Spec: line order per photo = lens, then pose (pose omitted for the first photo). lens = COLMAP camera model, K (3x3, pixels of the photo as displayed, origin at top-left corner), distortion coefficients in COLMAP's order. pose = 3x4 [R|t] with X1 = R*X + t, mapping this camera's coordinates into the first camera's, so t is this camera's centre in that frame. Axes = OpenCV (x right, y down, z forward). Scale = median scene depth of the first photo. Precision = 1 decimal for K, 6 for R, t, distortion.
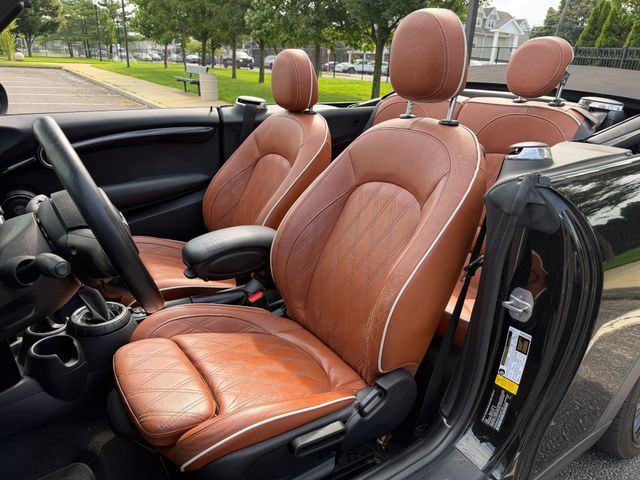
lens RADIAL K [[453.3, 0, 326.2], [0, 453.3, 243.8], [0, 0, 1]] dist [0.023813, -0.038359]
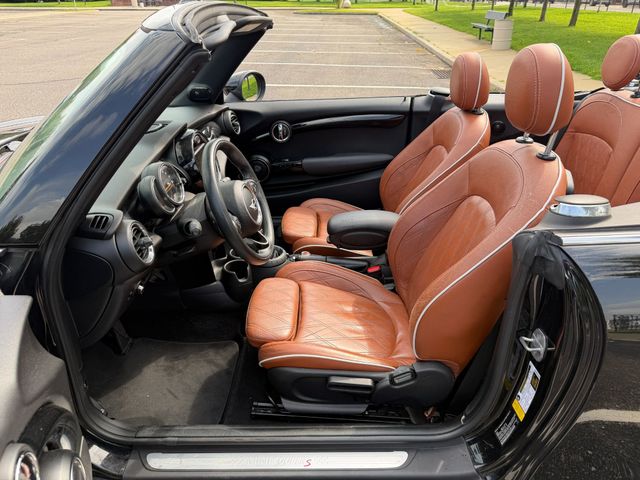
lens RADIAL K [[453.3, 0, 320.4], [0, 453.3, 241.2], [0, 0, 1]] dist [0.023813, -0.038359]
pose [[0.811901, 0.229600, -0.536749, 0.269584], [-0.169208, 0.972499, 0.160048, -0.094652], [0.558735, -0.039121, 0.828423, -0.079159]]
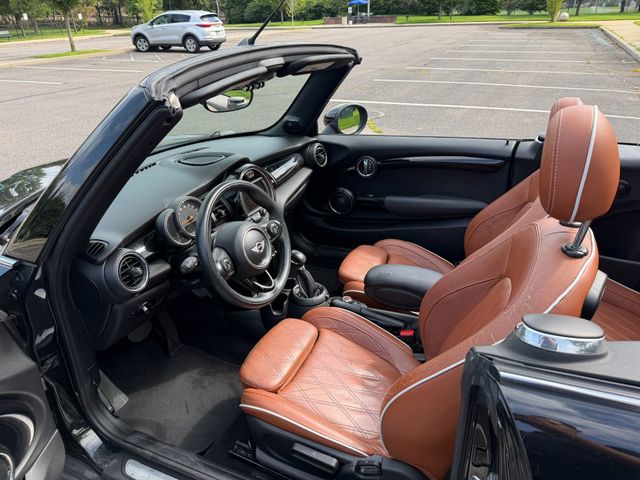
lens RADIAL K [[453.3, 0, 316.7], [0, 453.3, 243.0], [0, 0, 1]] dist [0.023813, -0.038359]
pose [[0.507910, 0.322454, -0.798780, 0.398050], [-0.253328, 0.942202, 0.219271, -0.201983], [0.823318, 0.090983, 0.560241, 0.122117]]
